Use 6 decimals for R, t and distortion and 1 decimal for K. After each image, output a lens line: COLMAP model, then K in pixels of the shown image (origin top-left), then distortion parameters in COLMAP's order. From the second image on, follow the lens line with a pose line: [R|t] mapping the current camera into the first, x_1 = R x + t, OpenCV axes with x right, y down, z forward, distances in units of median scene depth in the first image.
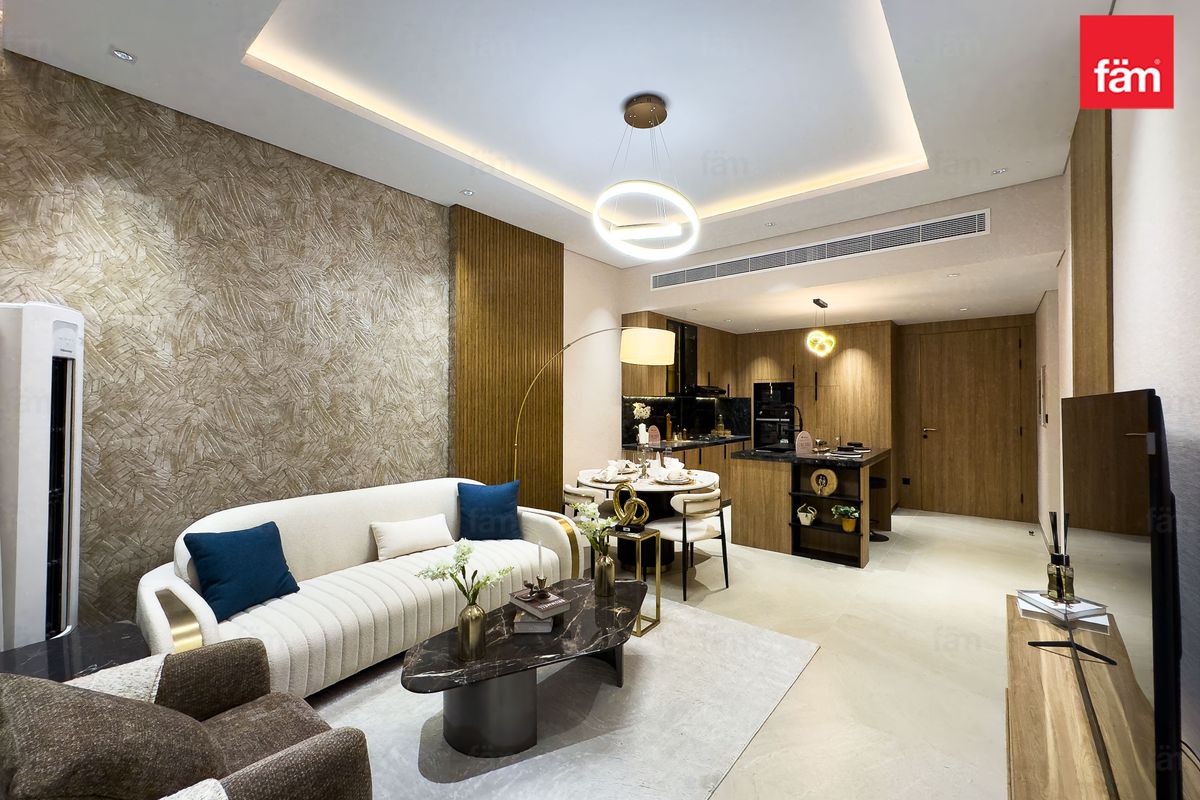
lens RADIAL K [[495.5, 0, 597.0], [0, 495.5, 390.0], [0, 0, 1]] dist [-0.003534, -0.000327]
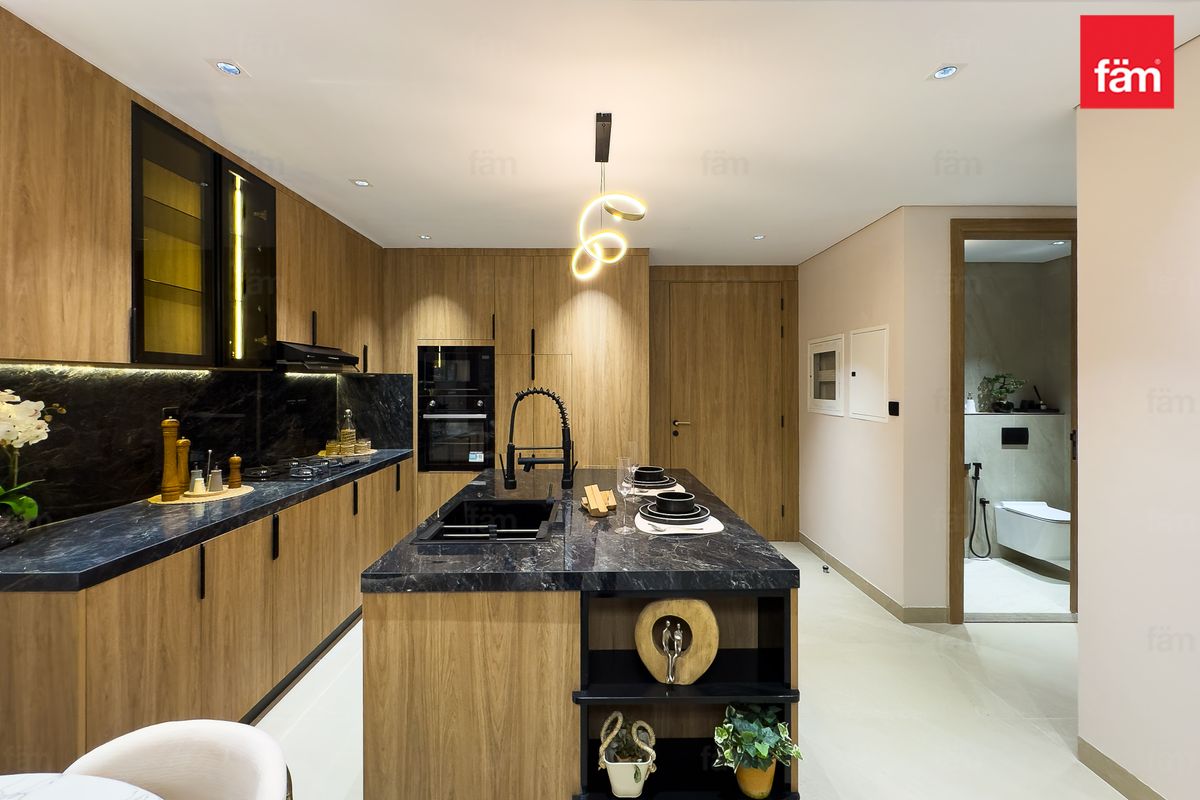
lens RADIAL K [[495.5, 0, 597.0], [0, 495.5, 390.0], [0, 0, 1]] dist [-0.003534, -0.000327]
pose [[0.775429, -0.010738, 0.631344, 0.155380], [-0.014633, 0.999281, 0.034968, 0.012902], [-0.631266, -0.036354, 0.774714, 0.553423]]
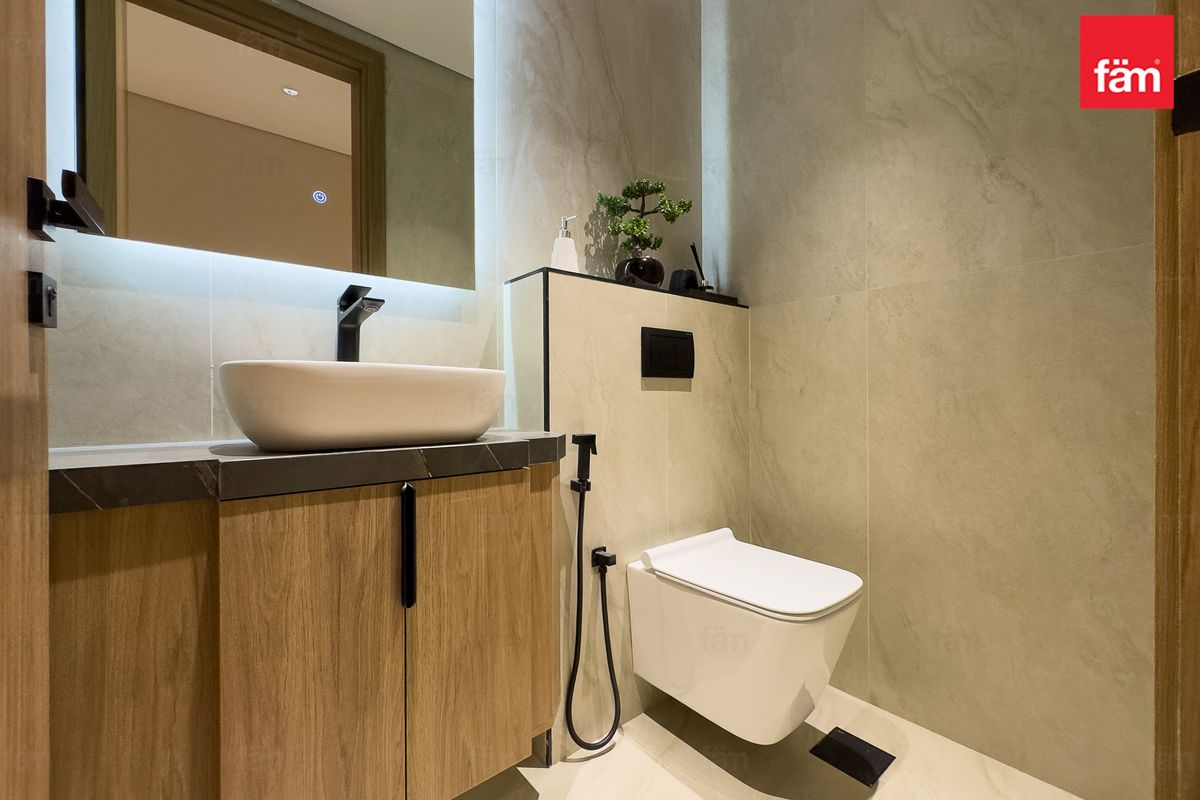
lens RADIAL K [[495.5, 0, 597.0], [0, 495.5, 390.0], [0, 0, 1]] dist [-0.003534, -0.000327]
pose [[0.202755, -0.004462, 0.979219, 0.702504], [-0.028218, 0.999548, 0.010397, 0.095270], [-0.978823, -0.029740, 0.202537, 0.680213]]
